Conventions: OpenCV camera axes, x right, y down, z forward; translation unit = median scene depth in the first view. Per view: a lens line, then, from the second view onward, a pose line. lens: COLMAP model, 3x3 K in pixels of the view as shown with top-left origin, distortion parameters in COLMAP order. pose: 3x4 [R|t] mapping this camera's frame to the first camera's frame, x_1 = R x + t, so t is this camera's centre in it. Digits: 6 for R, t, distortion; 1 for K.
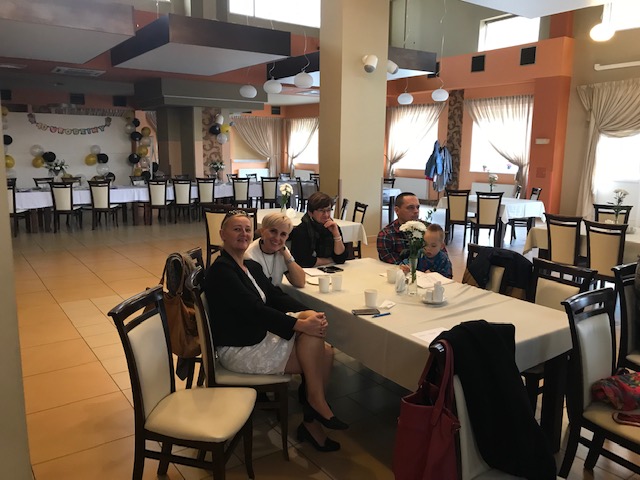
lens RADIAL K [[523.4, 0, 313.9], [0, 523.4, 239.1], [0, 0, 1]] dist [0.005191, -0.013403]
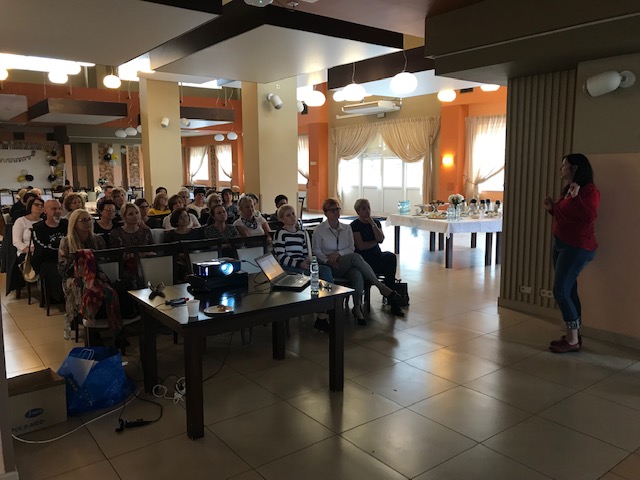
lens RADIAL K [[523.4, 0, 321.9], [0, 523.4, 242.2], [0, 0, 1]] dist [0.005191, -0.013403]
pose [[0.998909, -0.019594, 0.042389, 0.361423], [0.020851, 0.999350, -0.029406, 0.091138], [-0.041785, 0.030258, 0.998668, -0.522622]]
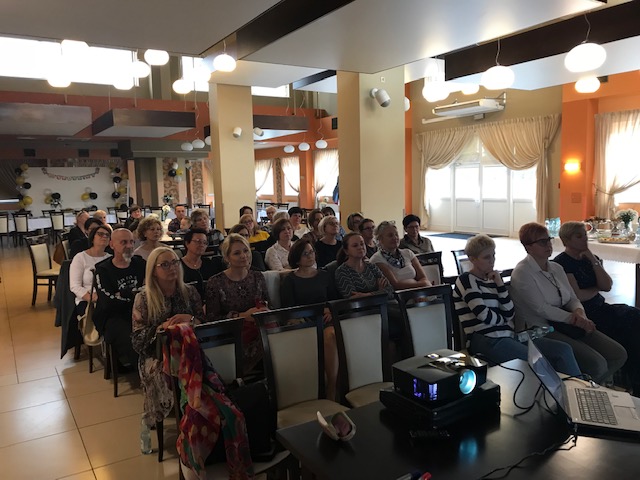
lens RADIAL K [[523.4, 0, 316.0], [0, 523.4, 241.2], [0, 0, 1]] dist [0.005191, -0.013403]
pose [[0.997521, -0.027405, -0.064808, 0.287257], [0.023712, 0.998088, -0.057075, 0.064213], [0.066249, 0.055397, 0.996264, -0.372292]]
